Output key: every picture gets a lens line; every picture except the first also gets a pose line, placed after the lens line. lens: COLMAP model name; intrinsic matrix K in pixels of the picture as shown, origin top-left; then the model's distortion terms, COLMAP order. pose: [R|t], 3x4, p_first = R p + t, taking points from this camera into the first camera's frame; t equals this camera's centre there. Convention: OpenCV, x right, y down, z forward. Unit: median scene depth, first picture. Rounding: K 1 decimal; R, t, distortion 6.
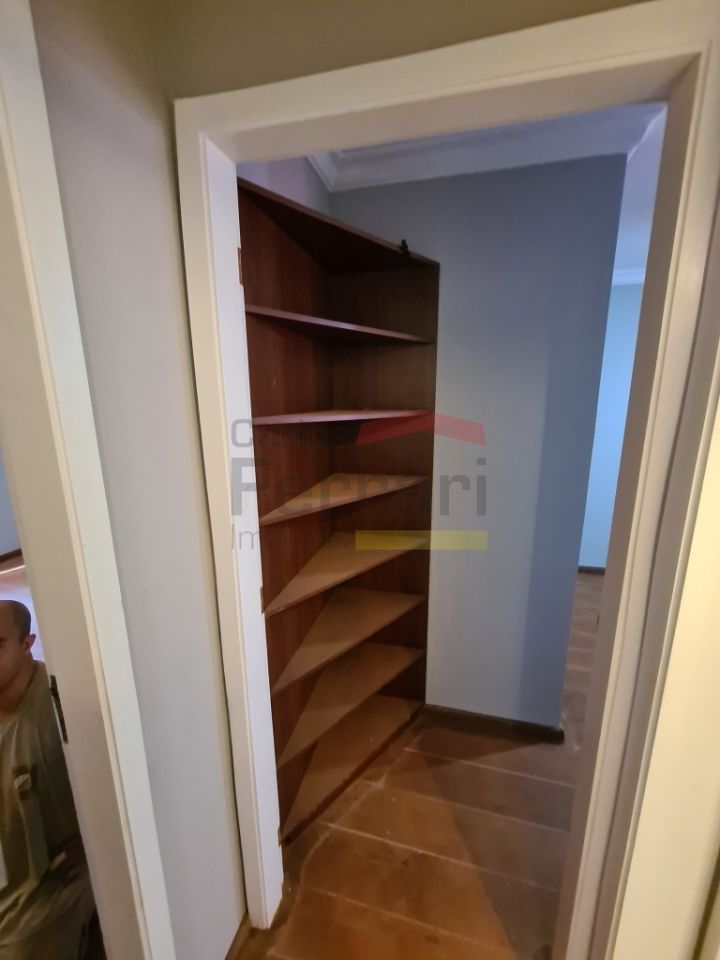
lens RADIAL K [[391.6, 0, 360.5], [0, 391.6, 479.1], [0, 0, 1]] dist [-0.002443, 0.000525]
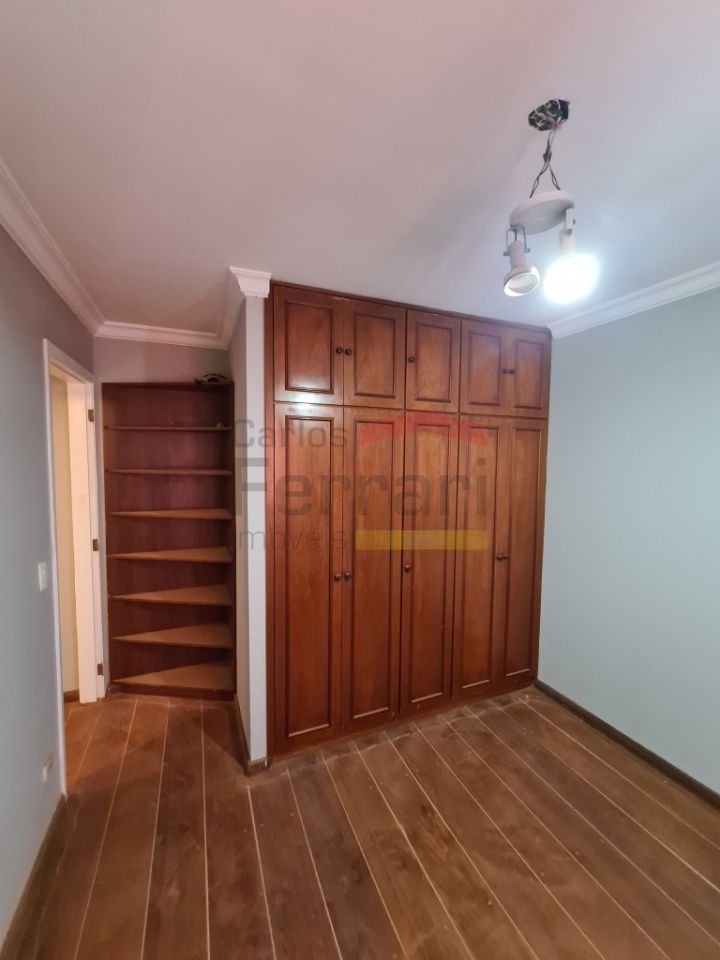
lens RADIAL K [[391.6, 0, 358.4], [0, 391.6, 476.1], [0, 0, 1]] dist [-0.002443, 0.000525]
pose [[0.600912, 0.072364, -0.796033, 1.690506], [-0.187810, 0.980795, -0.052614, -0.182803], [0.776938, 0.181119, 0.602962, 0.477532]]
